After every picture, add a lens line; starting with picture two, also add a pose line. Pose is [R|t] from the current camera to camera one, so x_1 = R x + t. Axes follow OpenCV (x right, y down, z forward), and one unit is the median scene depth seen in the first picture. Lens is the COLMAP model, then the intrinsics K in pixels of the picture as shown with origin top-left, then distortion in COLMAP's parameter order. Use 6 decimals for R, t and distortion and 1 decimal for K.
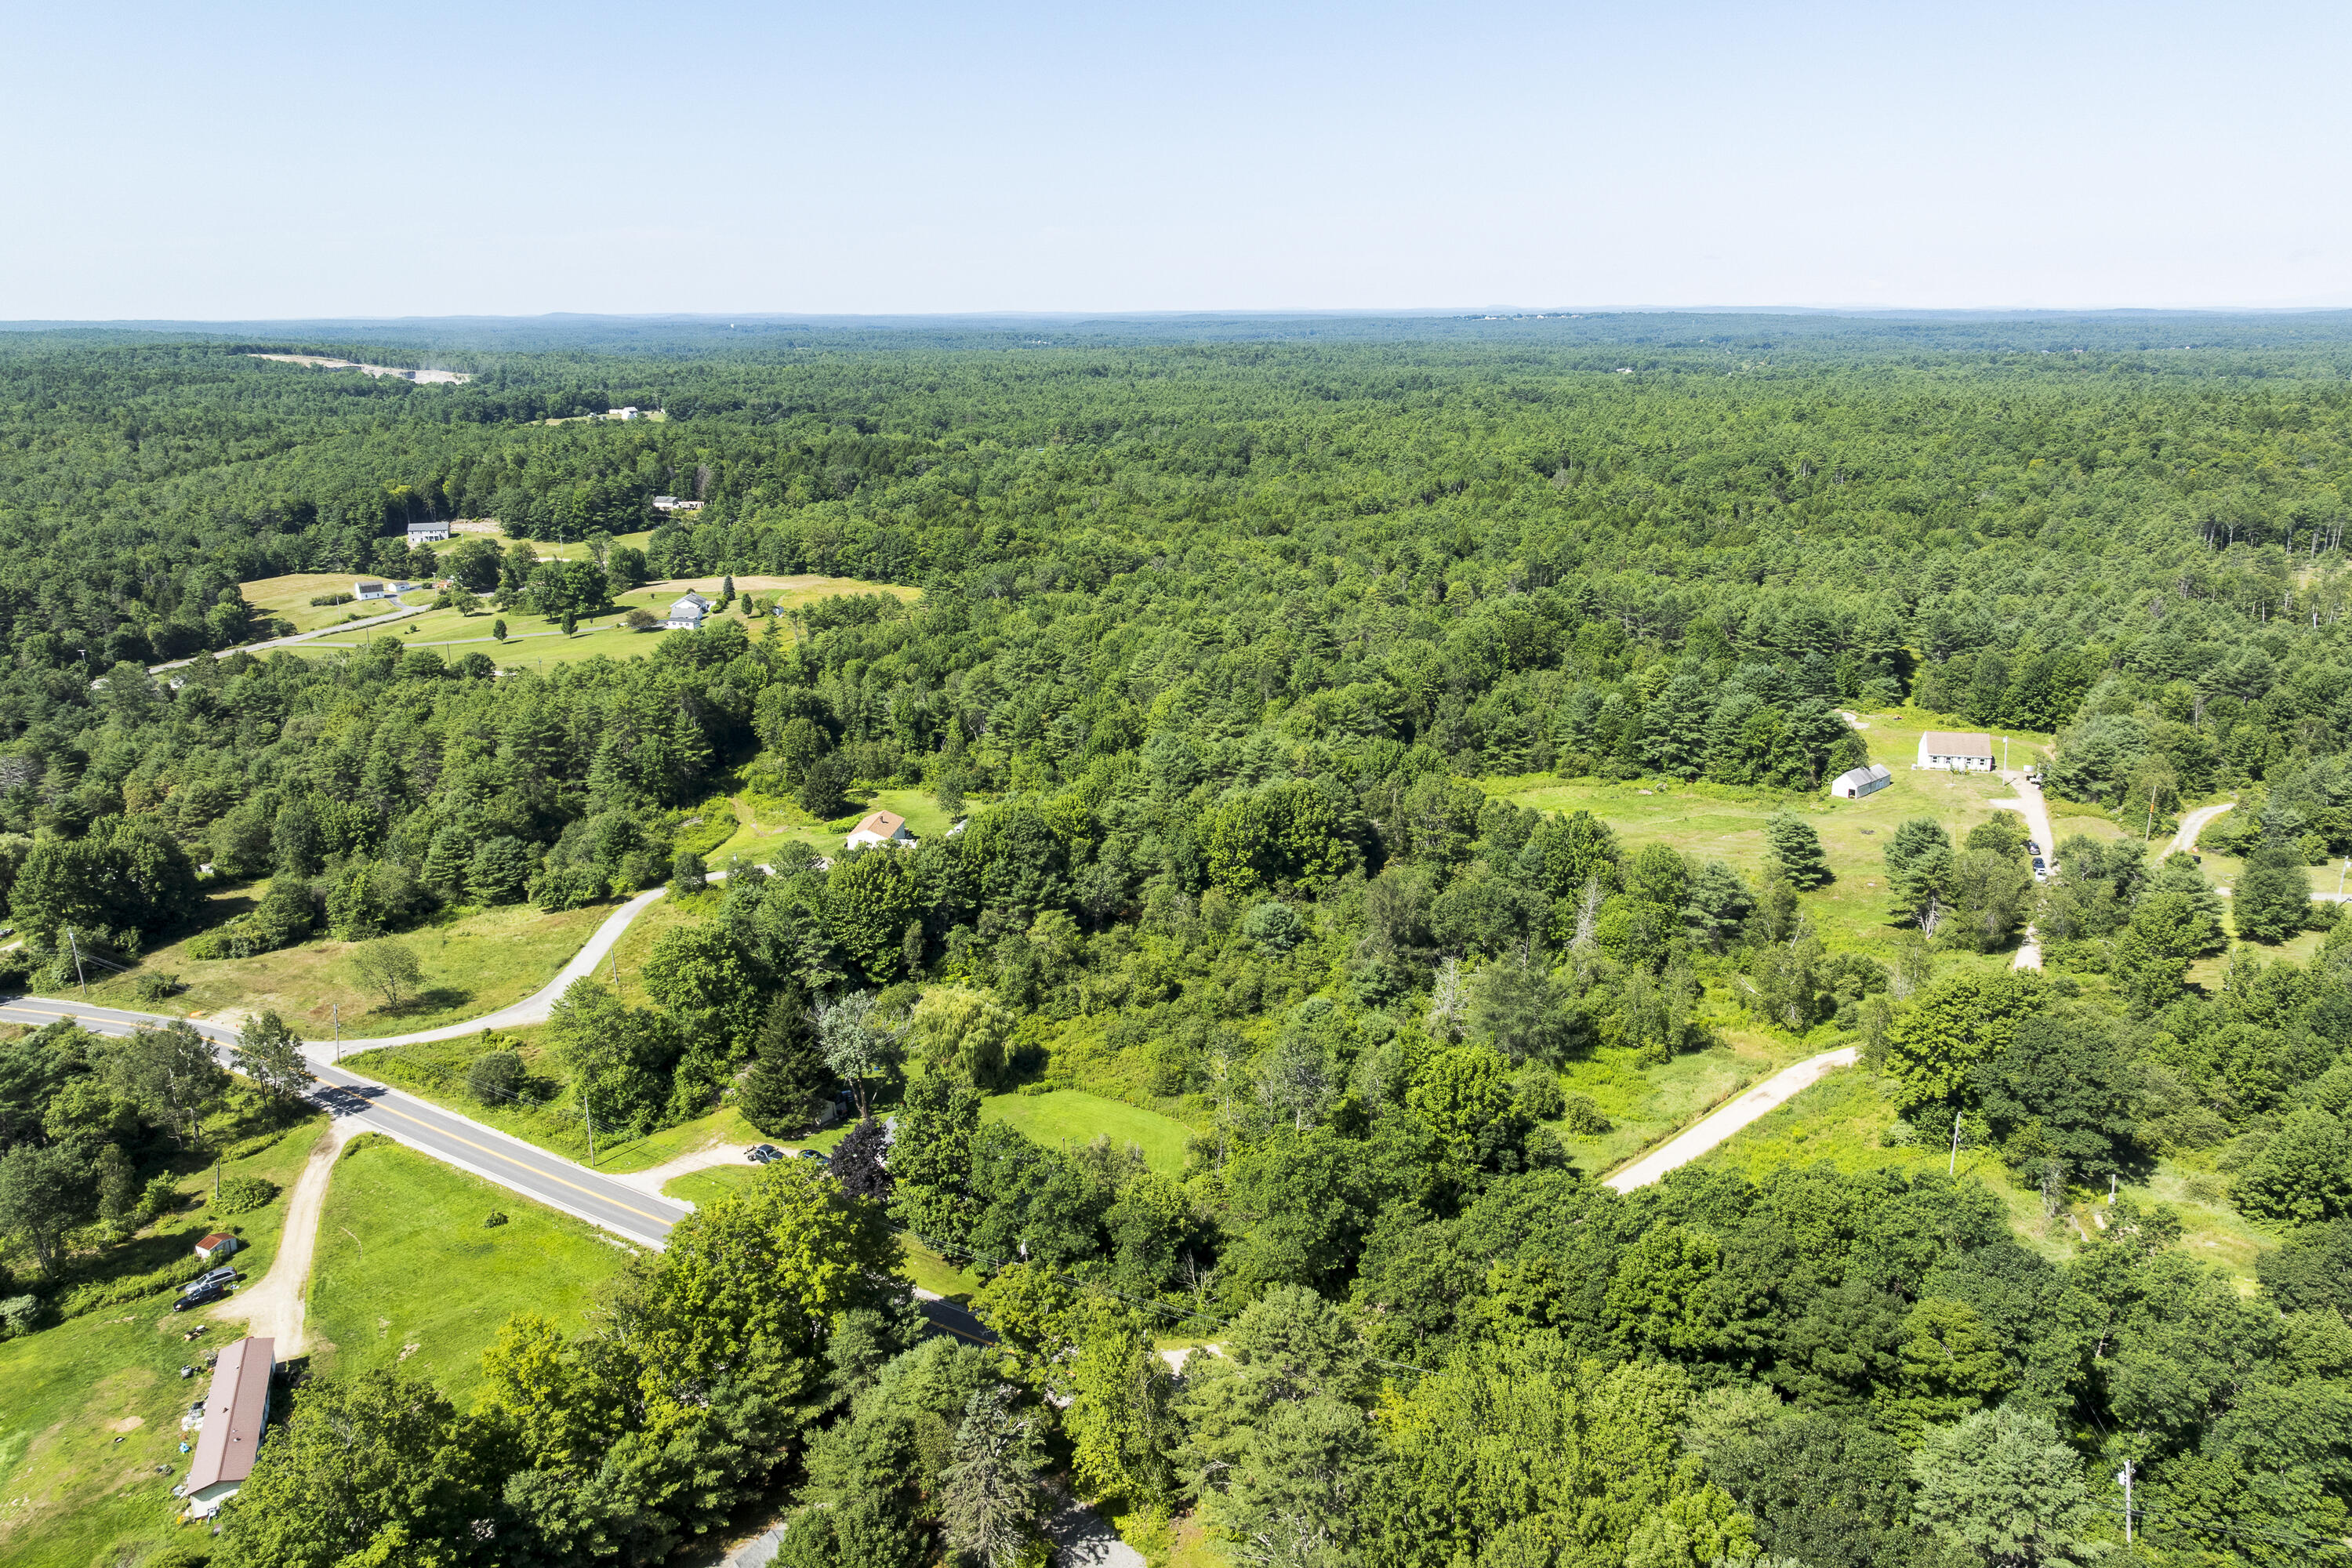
lens RADIAL K [[1644.2, 0, 1152.4], [0, 1644.2, 756.0], [0, 0, 1]] dist [-0.008027, 0.005526]
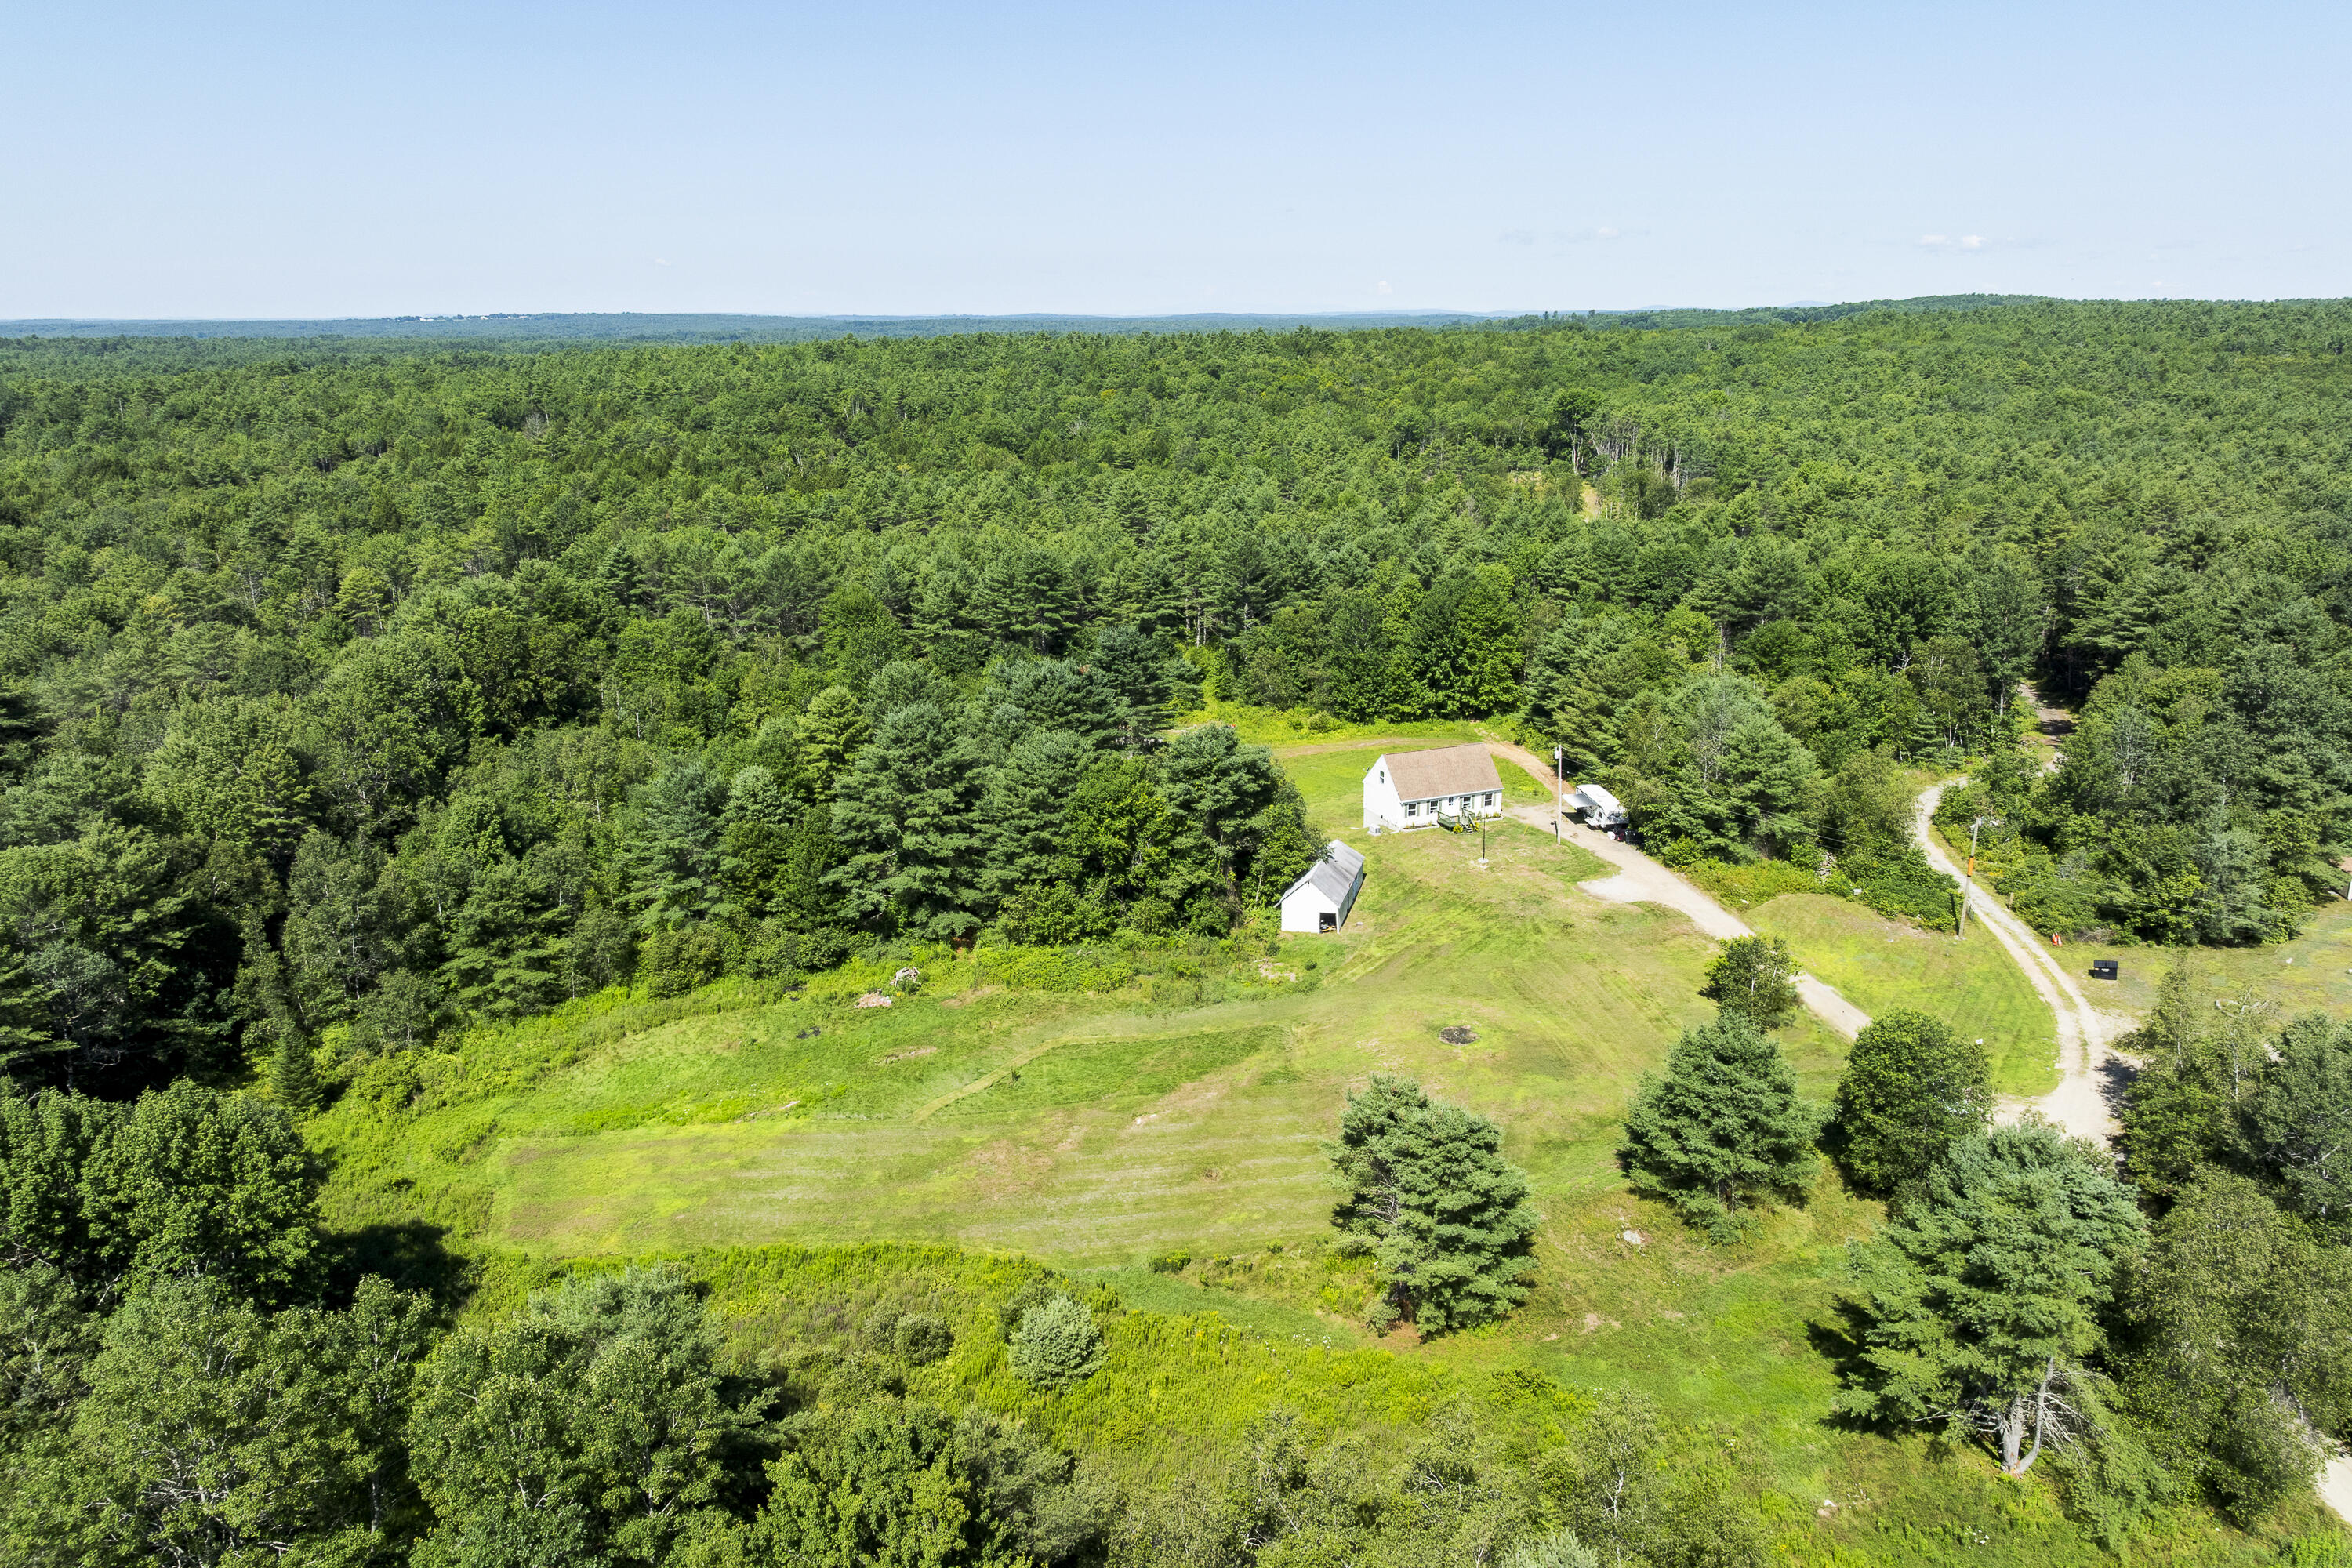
lens RADIAL K [[1644.2, 0, 1175.3], [0, 1644.2, 777.3], [0, 0, 1]] dist [-0.008027, 0.005526]
pose [[0.819962, -0.153170, 0.551545, 0.127989], [0.150294, 0.987338, 0.050757, -0.037834], [-0.552335, 0.041276, 0.832599, 0.547611]]
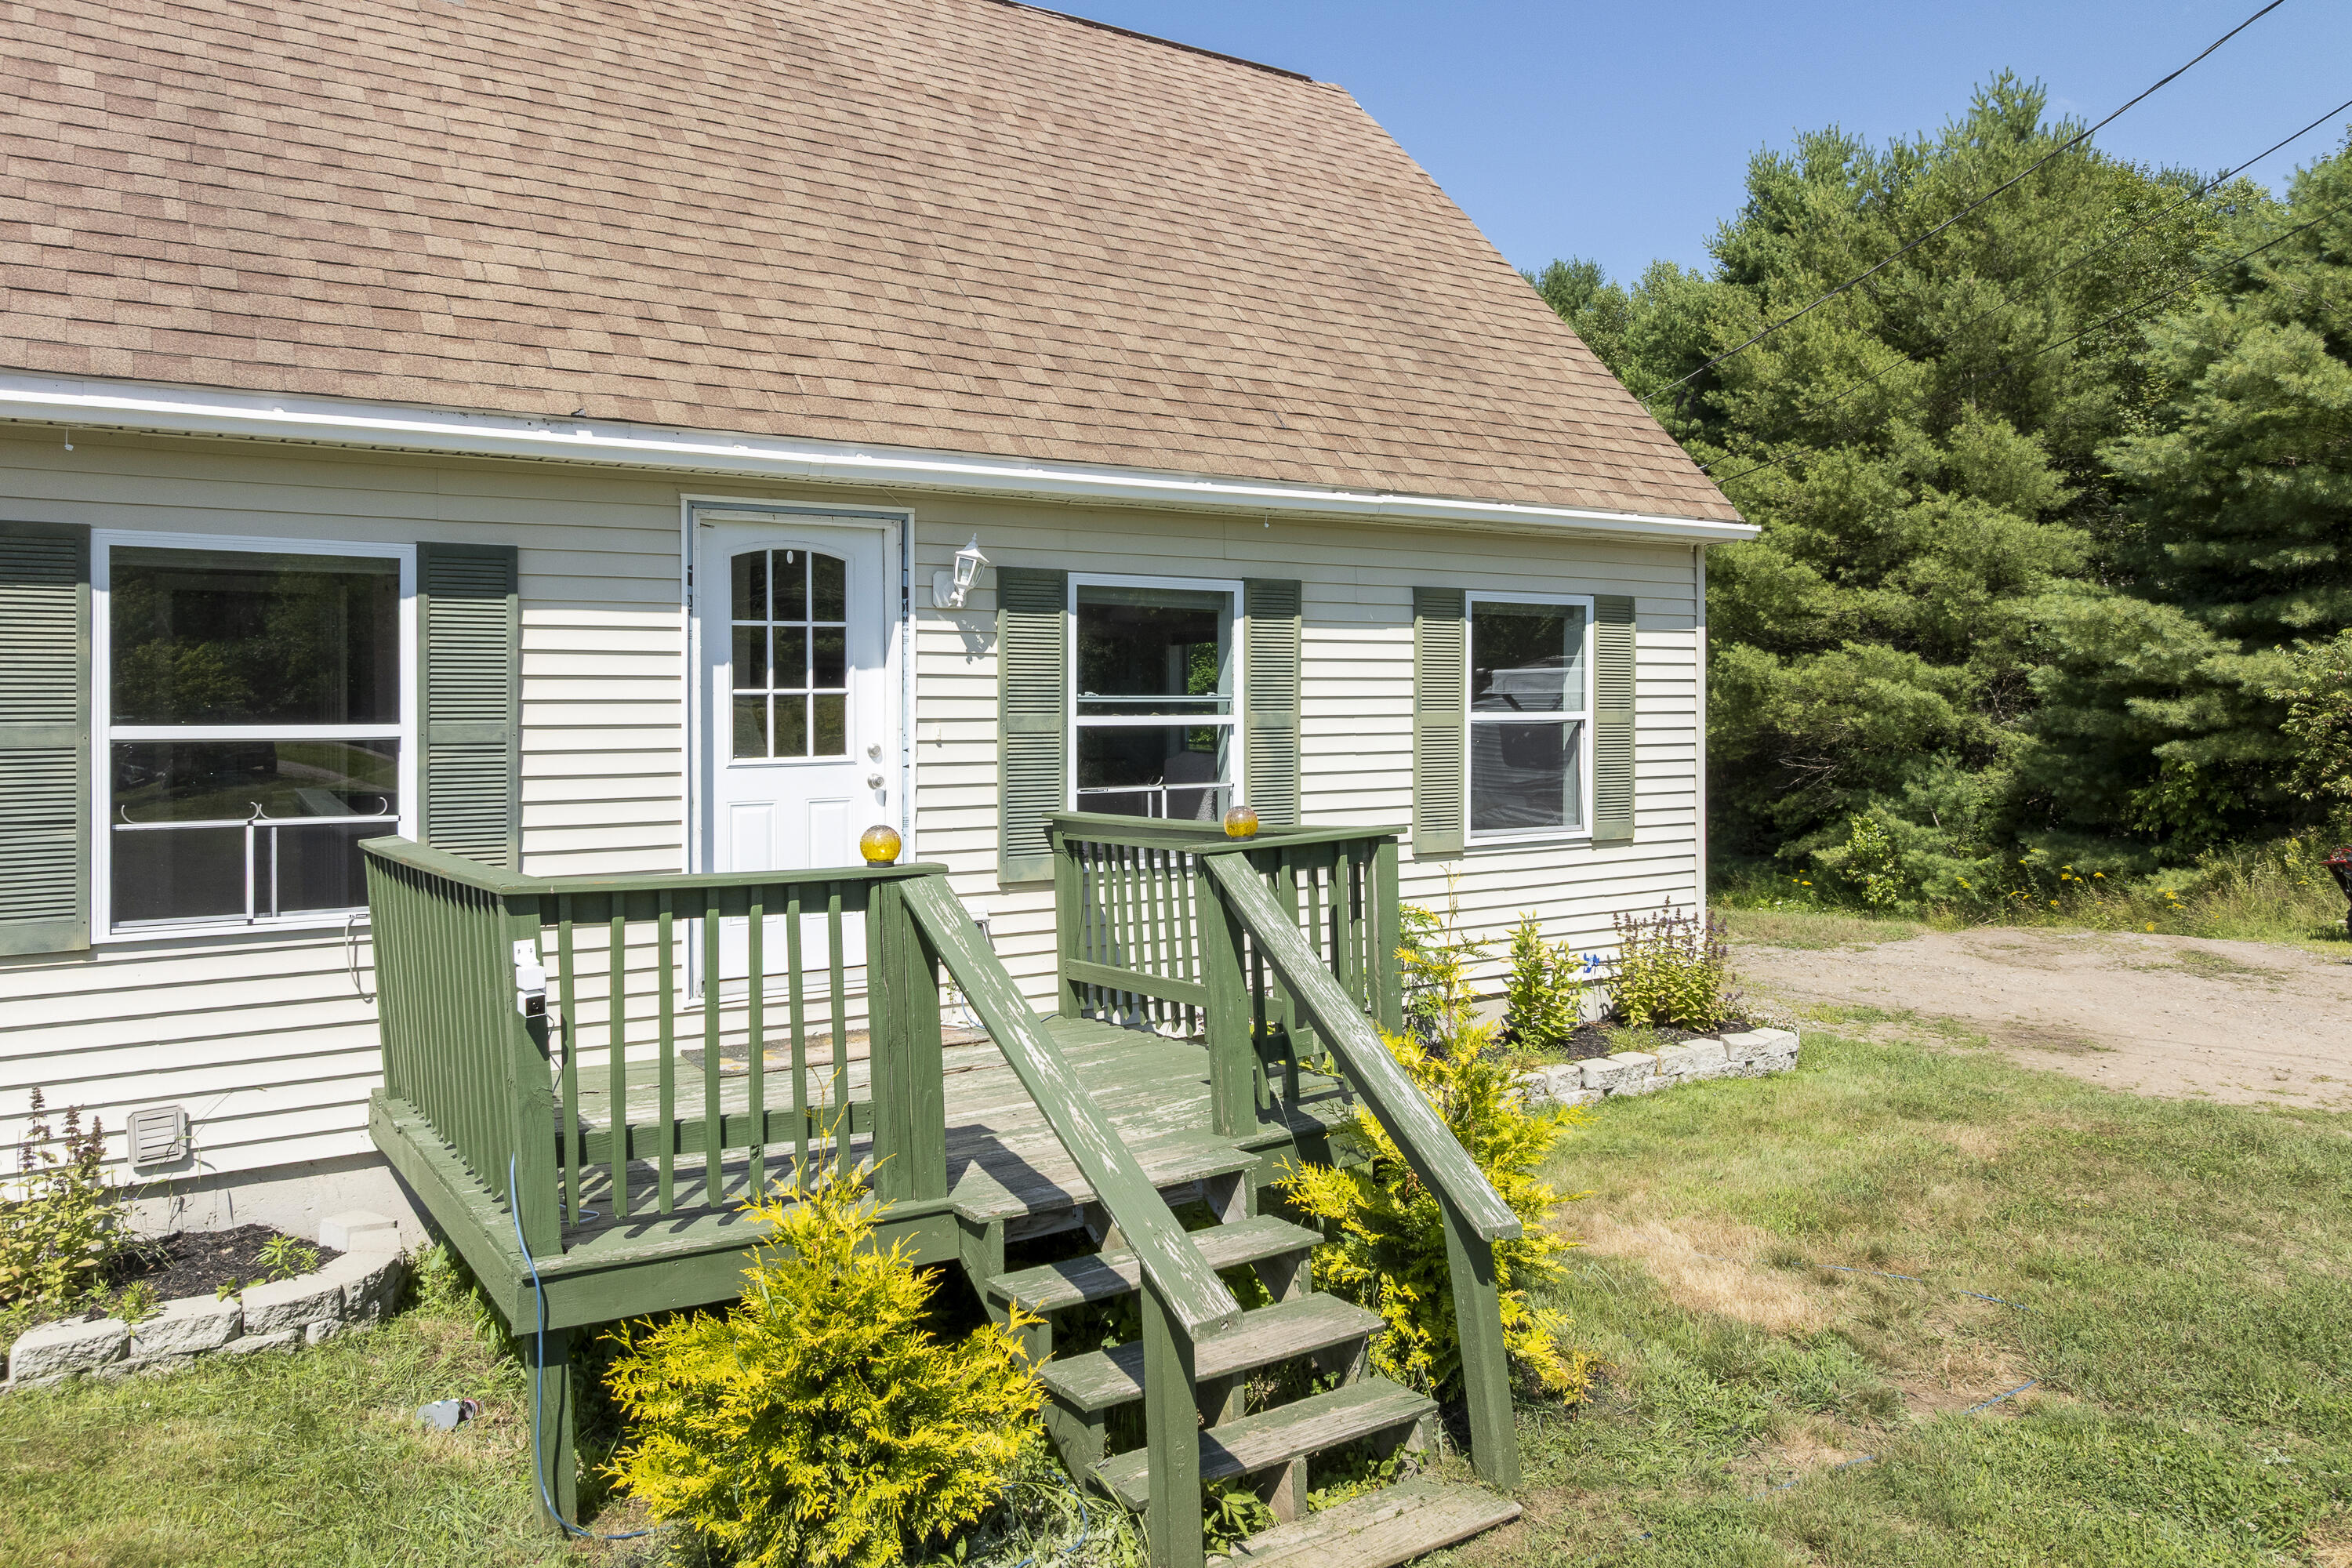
lens RADIAL K [[1644.2, 0, 1175.8], [0, 1644.2, 733.3], [0, 0, 1]] dist [-0.008027, 0.005526]
pose [[0.692840, -0.014280, 0.720950, 0.417751], [0.197630, 0.965281, -0.170804, 0.006666], [-0.693480, 0.260821, 0.671608, 0.855878]]
